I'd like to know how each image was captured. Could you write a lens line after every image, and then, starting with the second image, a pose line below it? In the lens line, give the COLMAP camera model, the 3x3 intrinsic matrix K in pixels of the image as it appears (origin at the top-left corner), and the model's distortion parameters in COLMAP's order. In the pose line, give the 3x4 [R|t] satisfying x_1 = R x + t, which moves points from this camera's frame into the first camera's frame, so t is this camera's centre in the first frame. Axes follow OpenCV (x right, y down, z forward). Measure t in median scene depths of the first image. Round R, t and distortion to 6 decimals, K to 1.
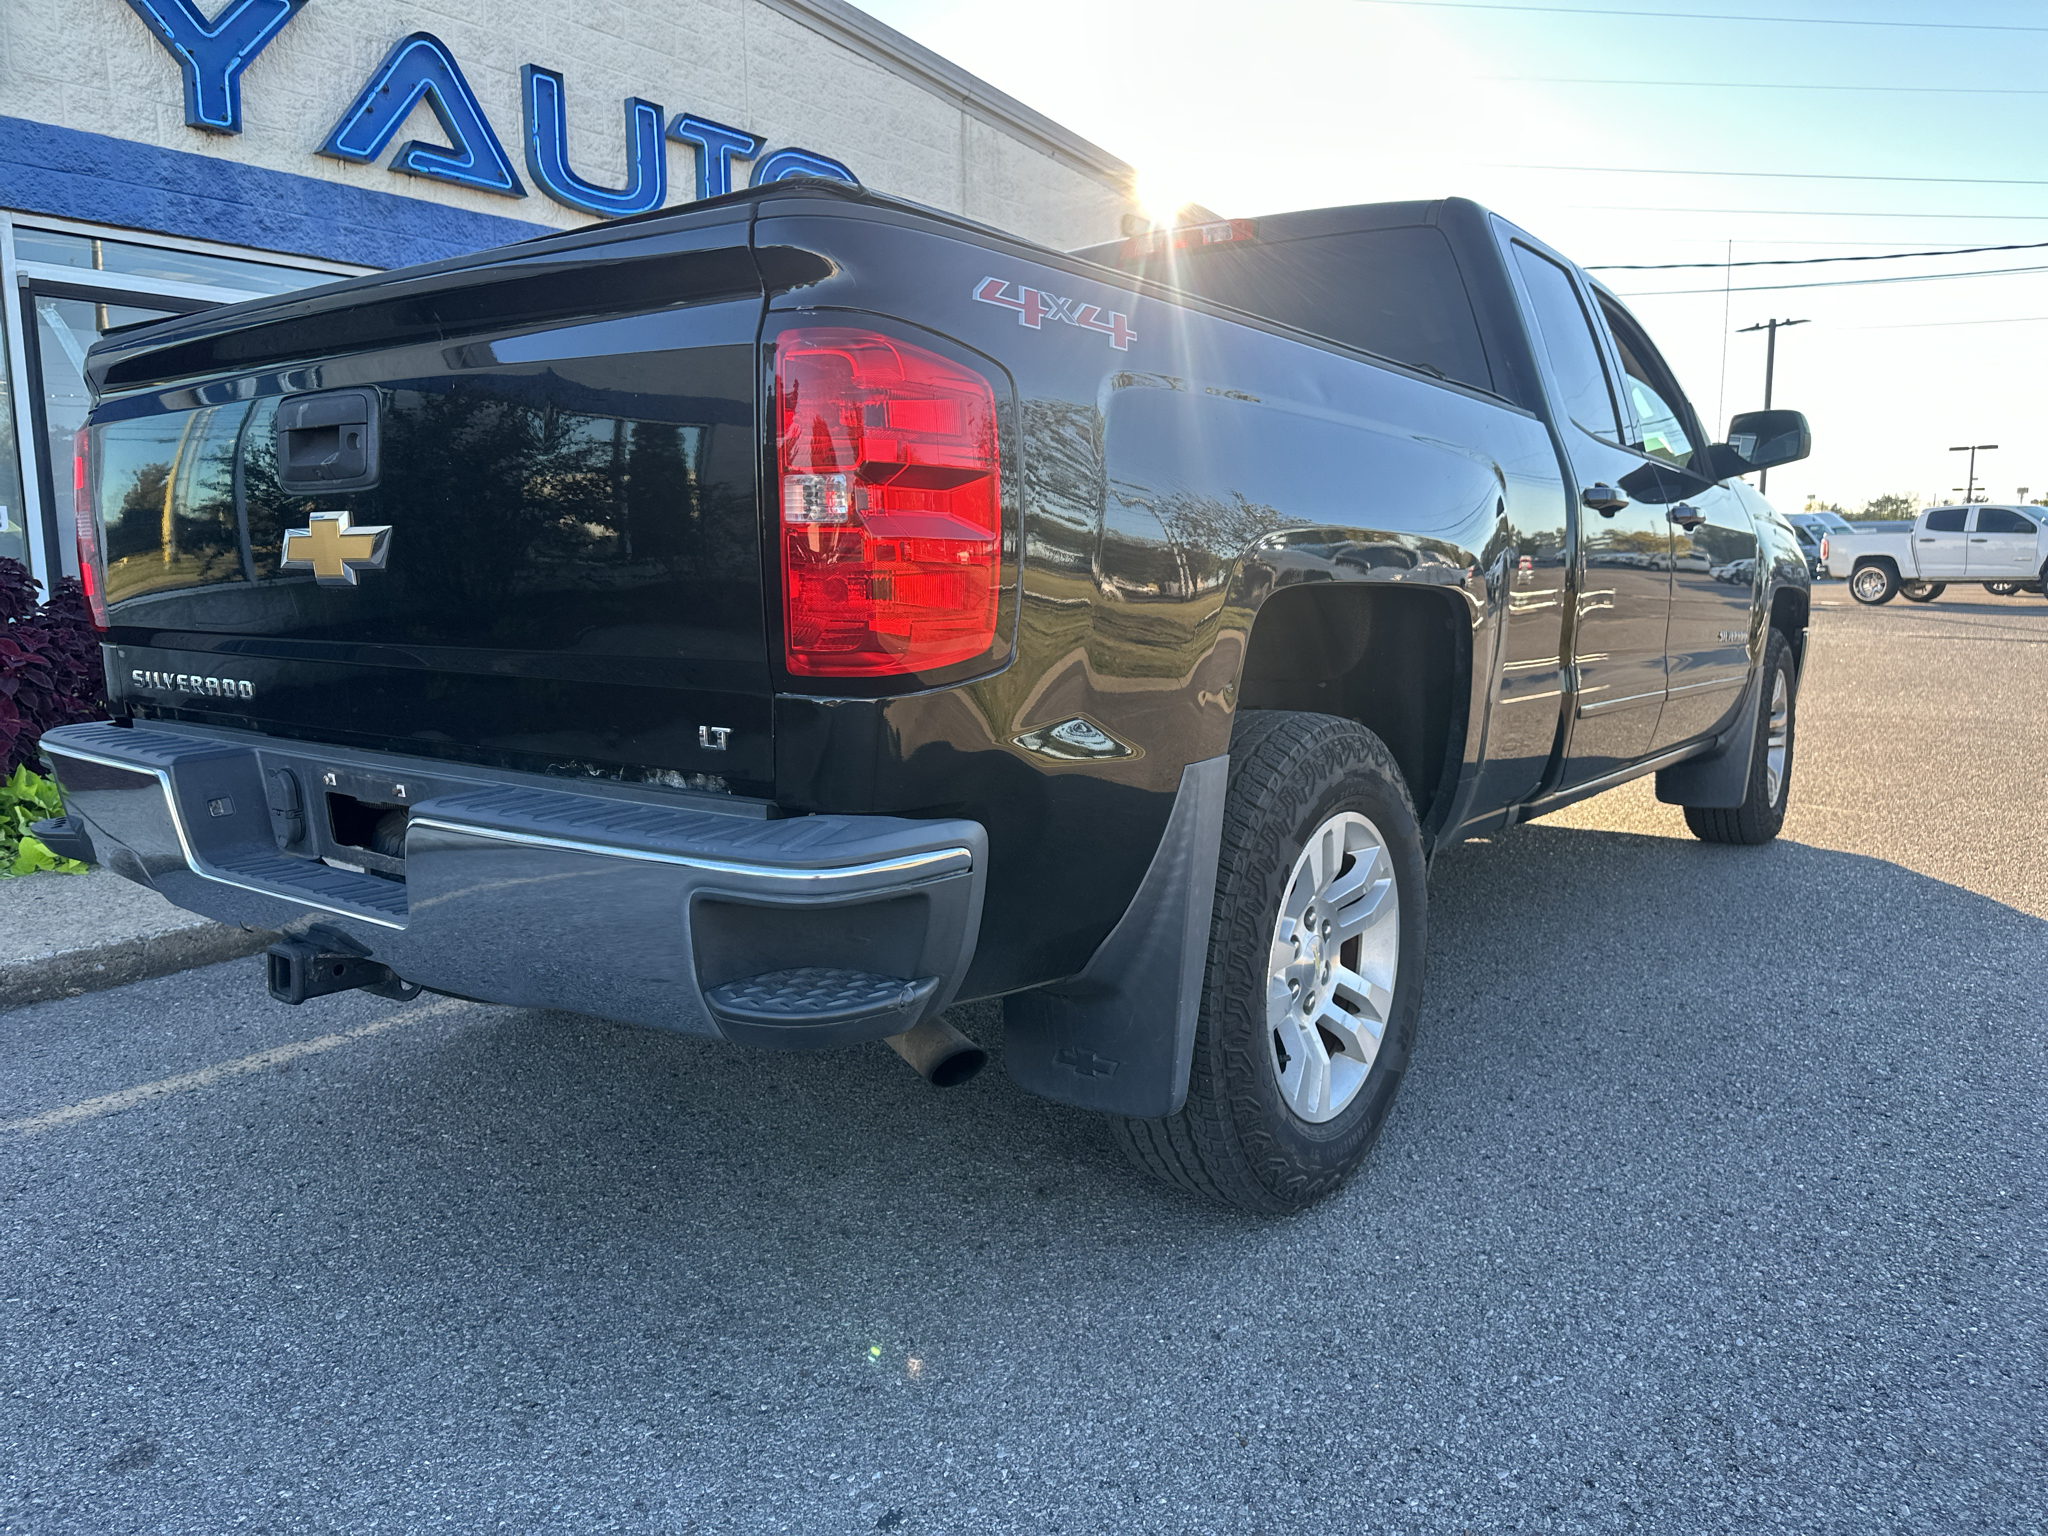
lens RADIAL K [[1457.3, 0, 1018.0], [0, 1457.3, 758.4], [0, 0, 1]] dist [0.025794, -0.040295]
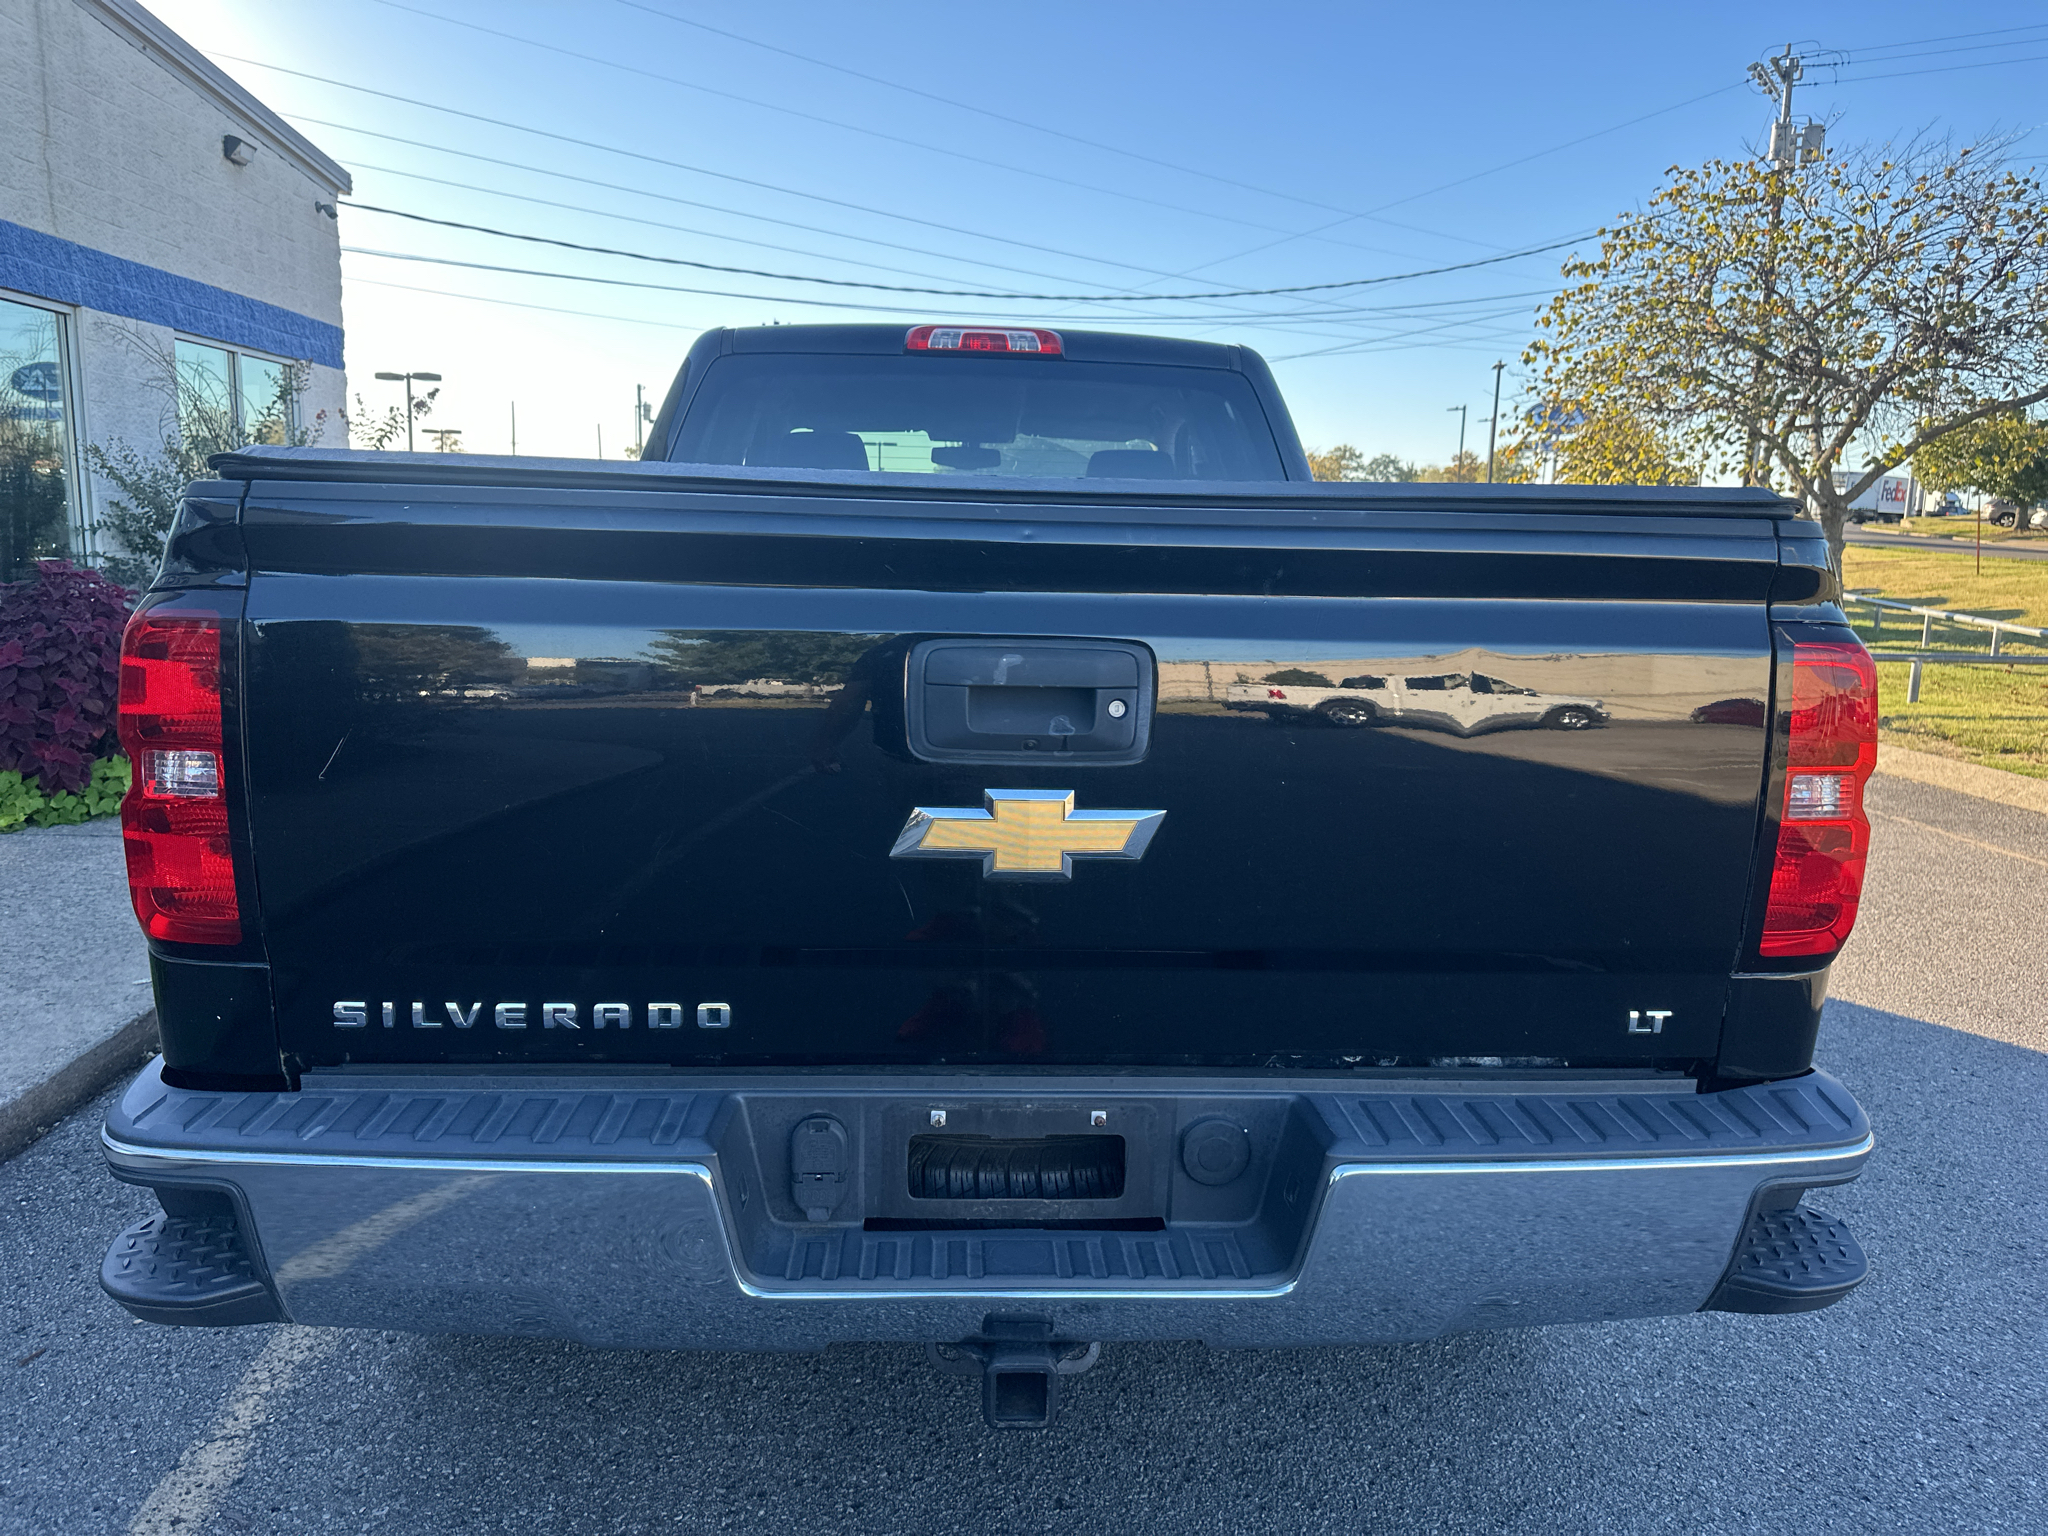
lens RADIAL K [[1457.3, 0, 1018.0], [0, 1457.3, 758.4], [0, 0, 1]] dist [0.025794, -0.040295]
pose [[0.754175, -0.075267, 0.652346, -0.987230], [0.053319, 0.997148, 0.053408, -0.228701], [-0.654505, -0.005496, 0.756037, 0.416840]]
